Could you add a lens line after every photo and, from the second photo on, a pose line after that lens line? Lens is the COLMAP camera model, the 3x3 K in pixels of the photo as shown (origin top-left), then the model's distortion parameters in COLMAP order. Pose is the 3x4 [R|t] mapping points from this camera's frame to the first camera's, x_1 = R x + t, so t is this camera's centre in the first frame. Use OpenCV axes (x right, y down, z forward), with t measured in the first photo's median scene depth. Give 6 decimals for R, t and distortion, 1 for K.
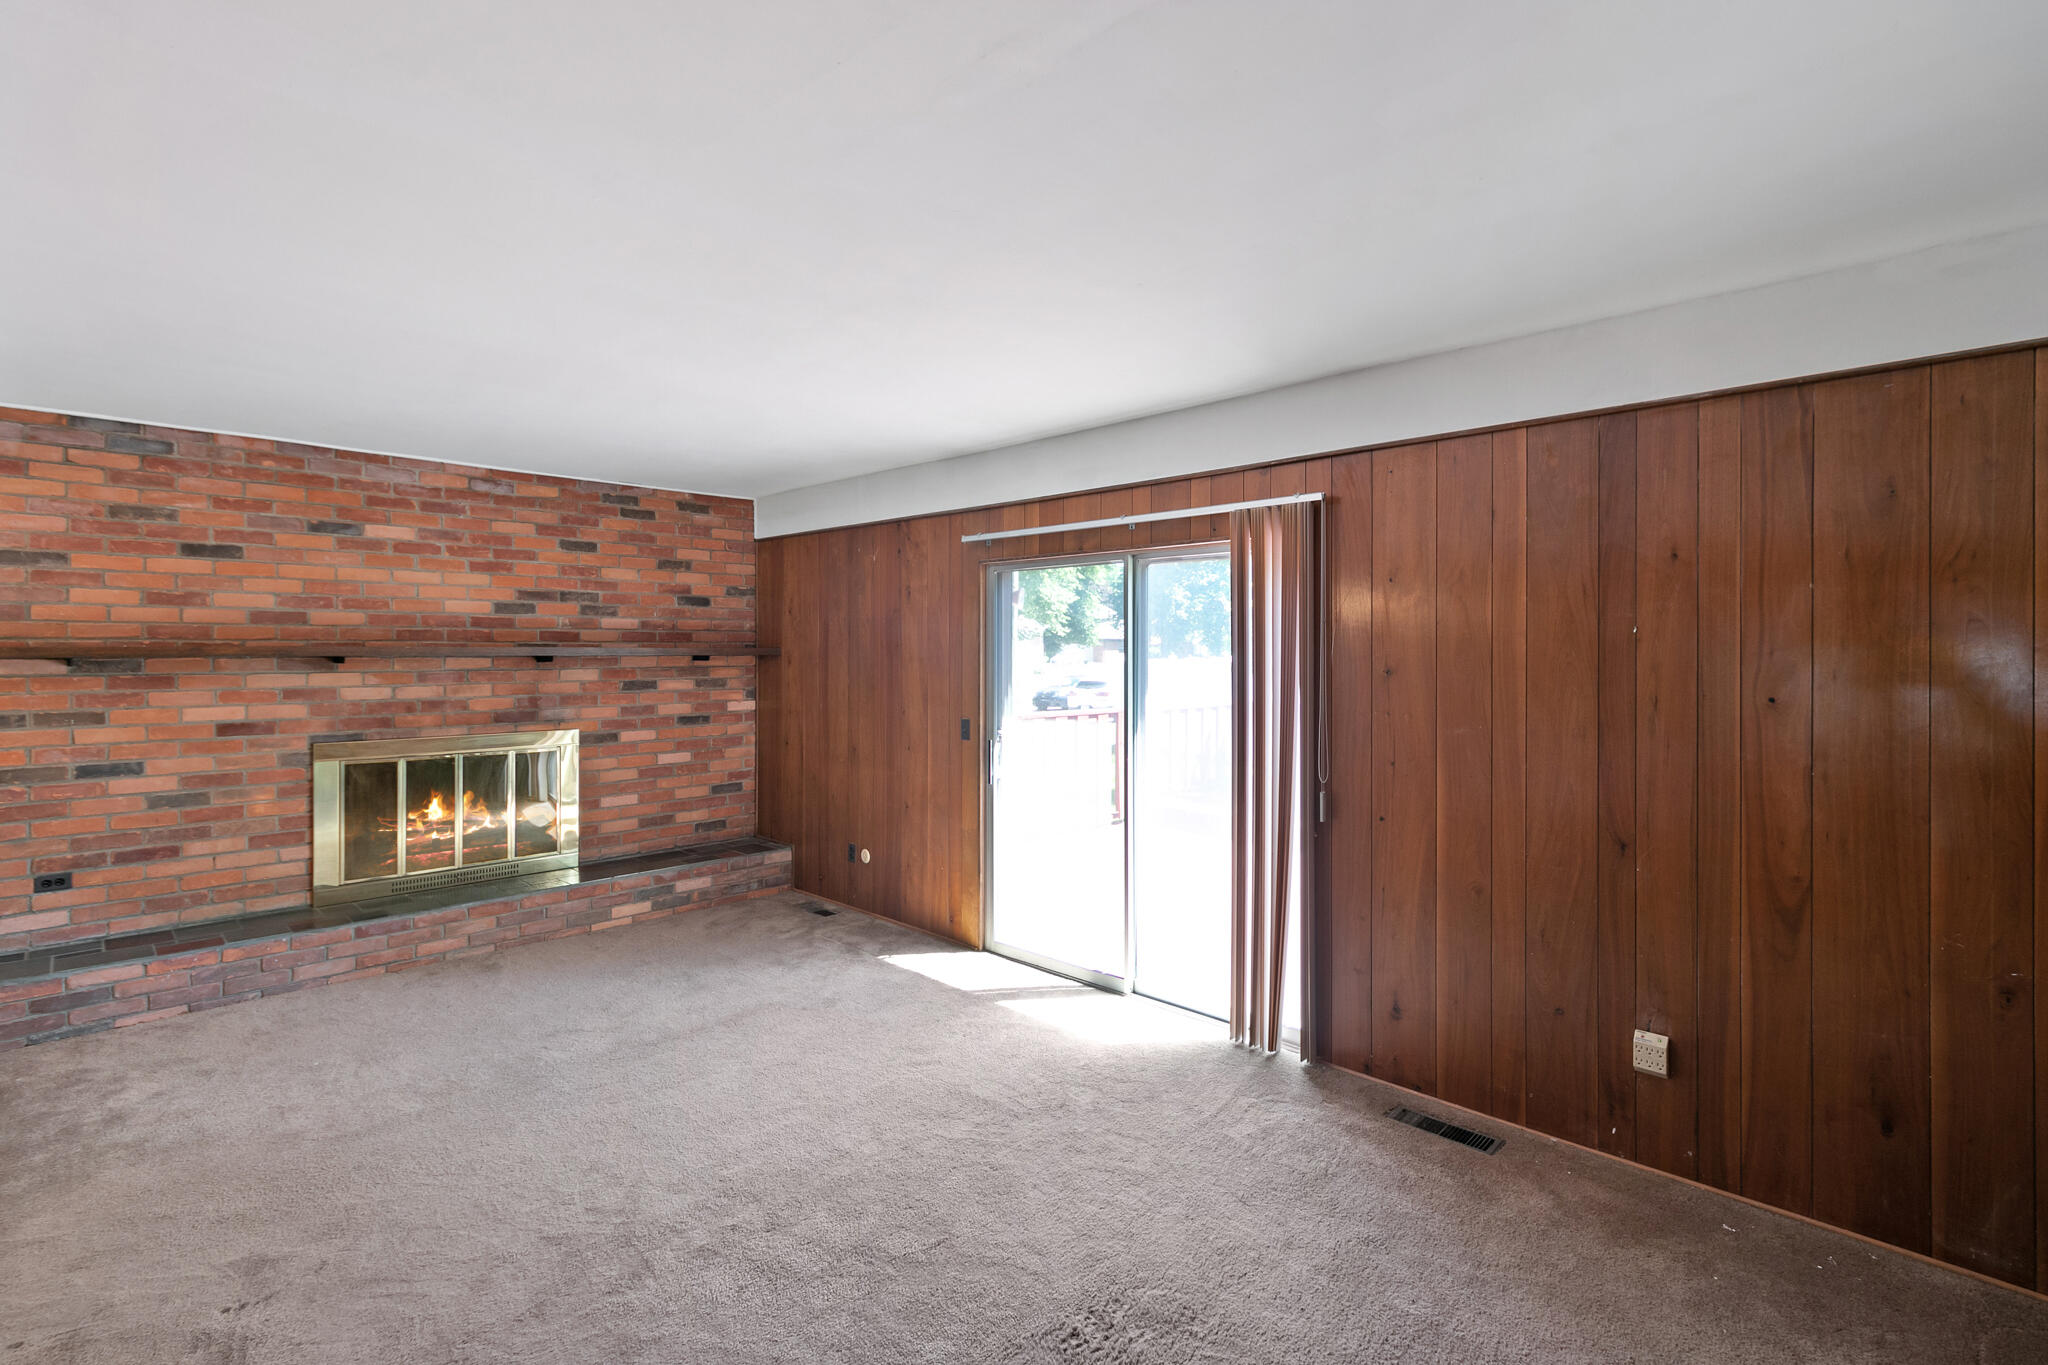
lens RADIAL K [[937.4, 0, 1009.5], [0, 937.4, 651.9], [0, 0, 1]] dist [0.009518, -0.000548]
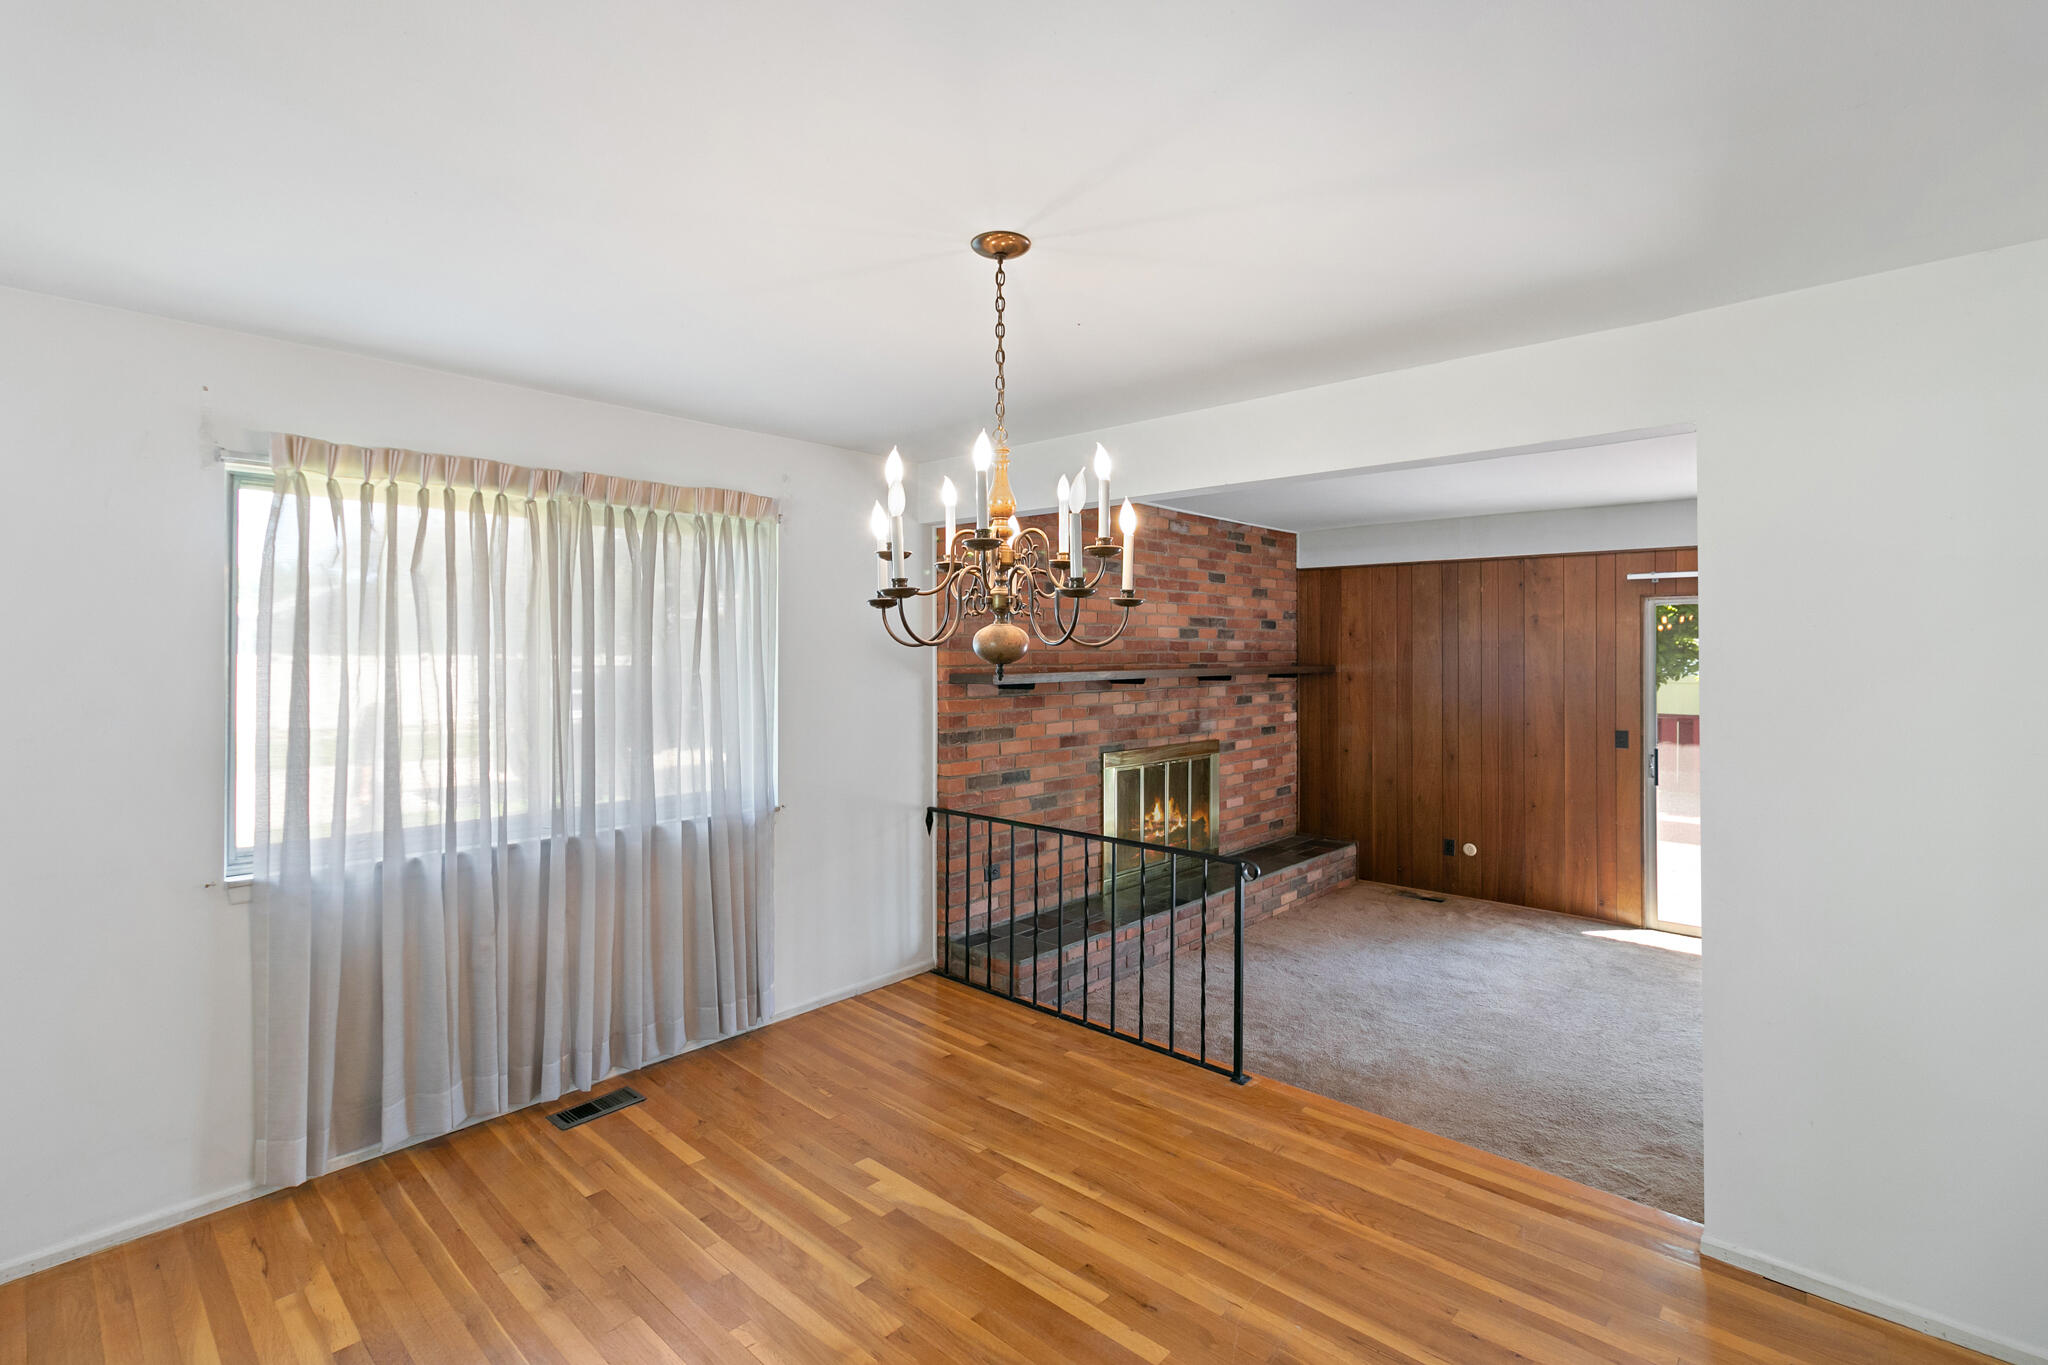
lens RADIAL K [[937.4, 0, 1031.4], [0, 937.4, 649.5], [0, 0, 1]] dist [0.009518, -0.000548]
pose [[0.998974, 0.001538, 0.045255, -0.887753], [-0.001372, 0.999992, -0.003708, -0.025907], [-0.045261, 0.003642, 0.998969, -0.146544]]
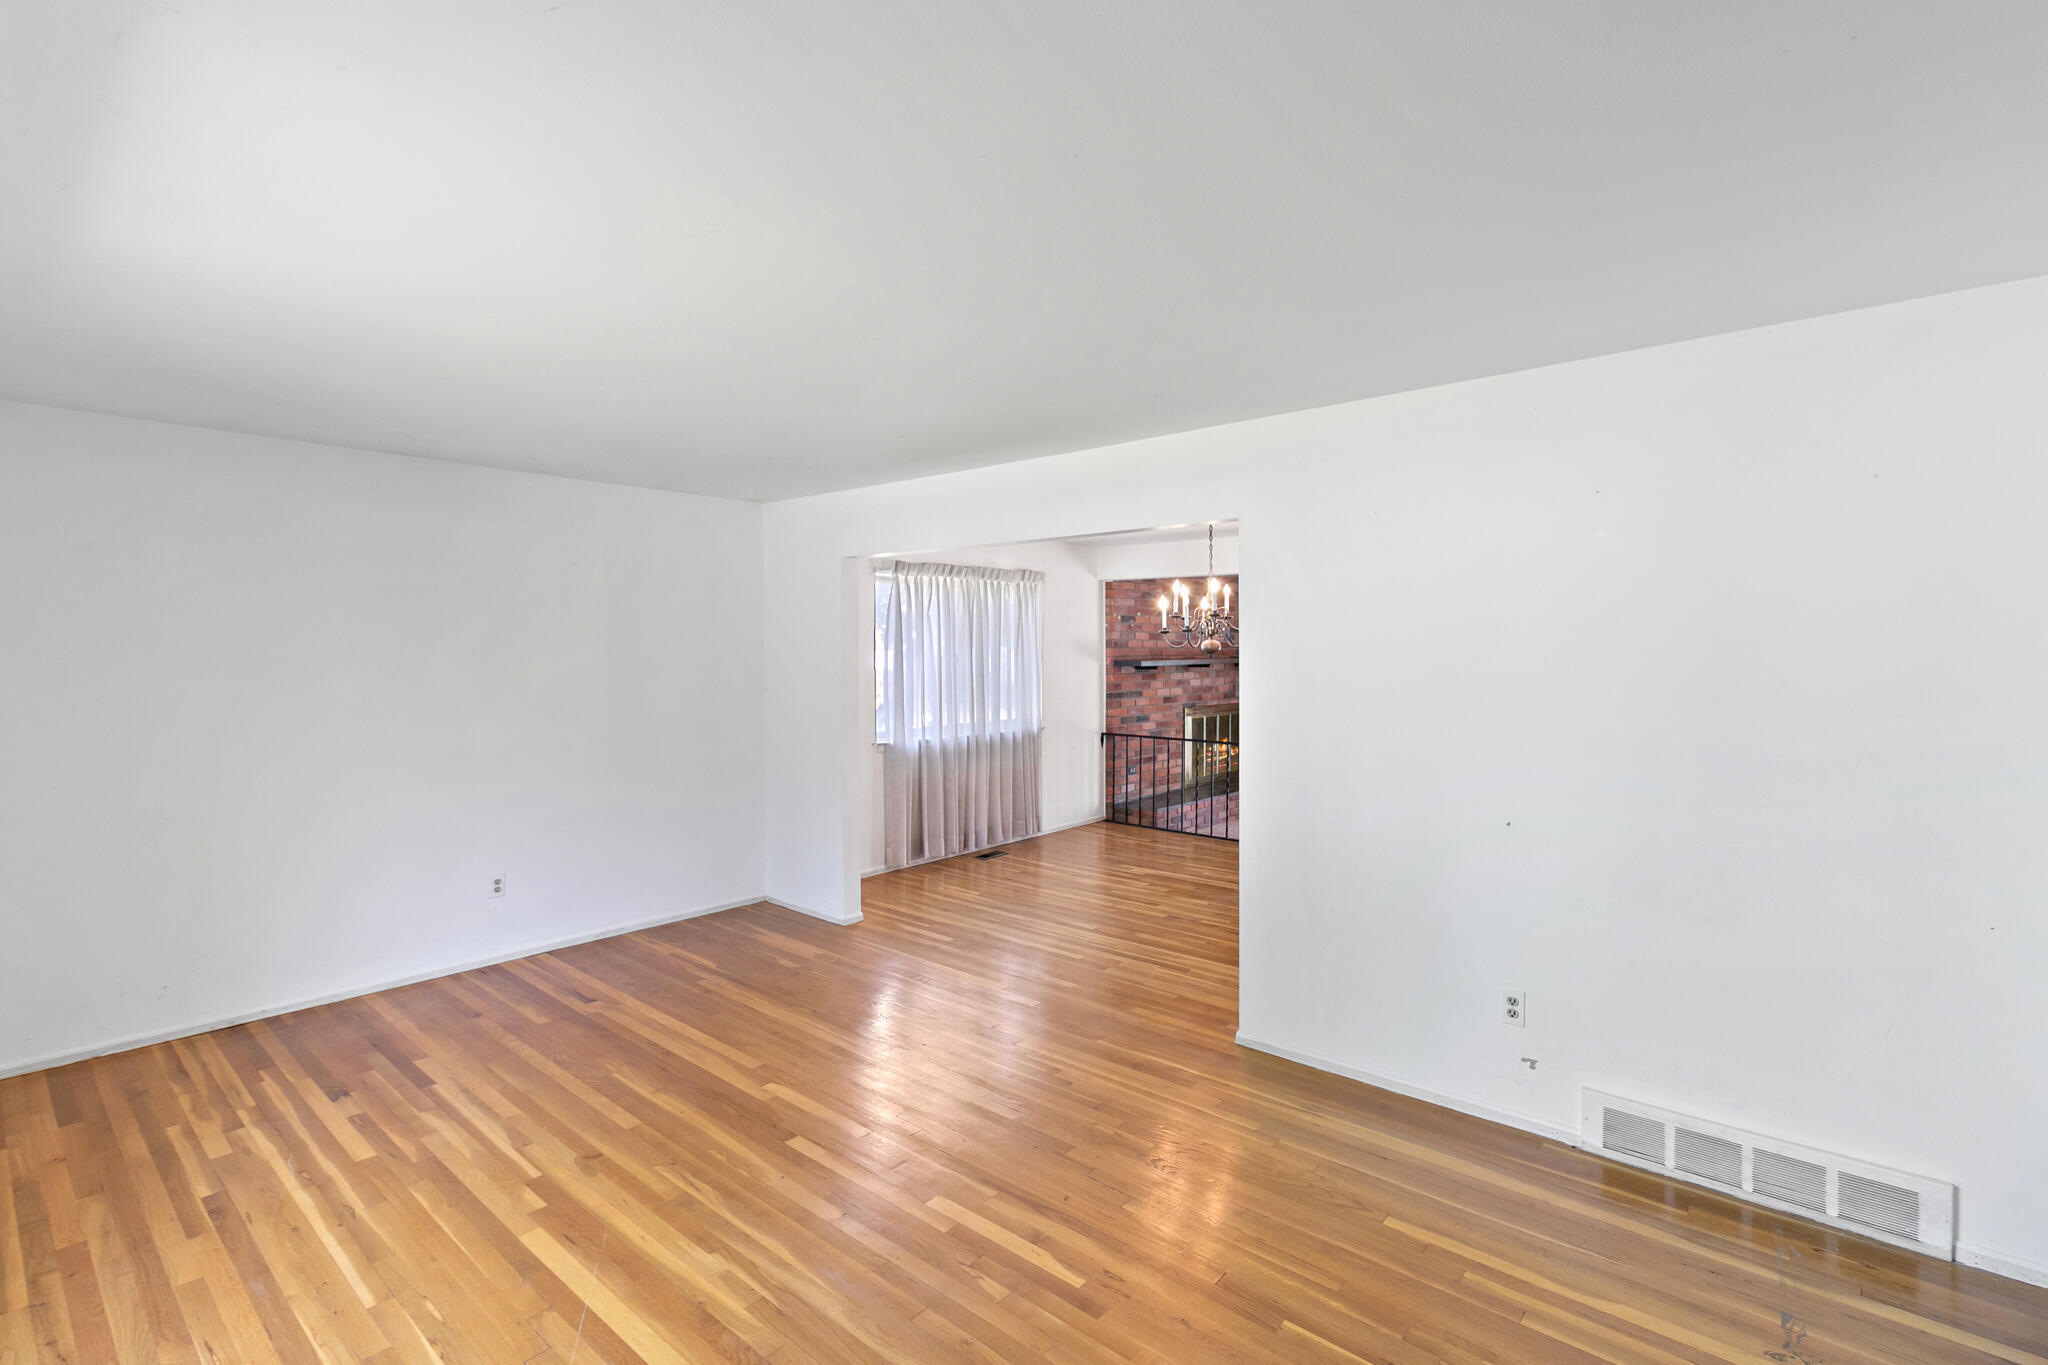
lens RADIAL K [[937.4, 0, 1043.9], [0, 937.4, 666.9], [0, 0, 1]] dist [0.009518, -0.000548]
pose [[0.996440, -0.003770, 0.084216, -1.212912], [0.002186, 0.999819, 0.018897, -0.026841], [-0.084272, -0.018646, 0.996268, -0.951467]]
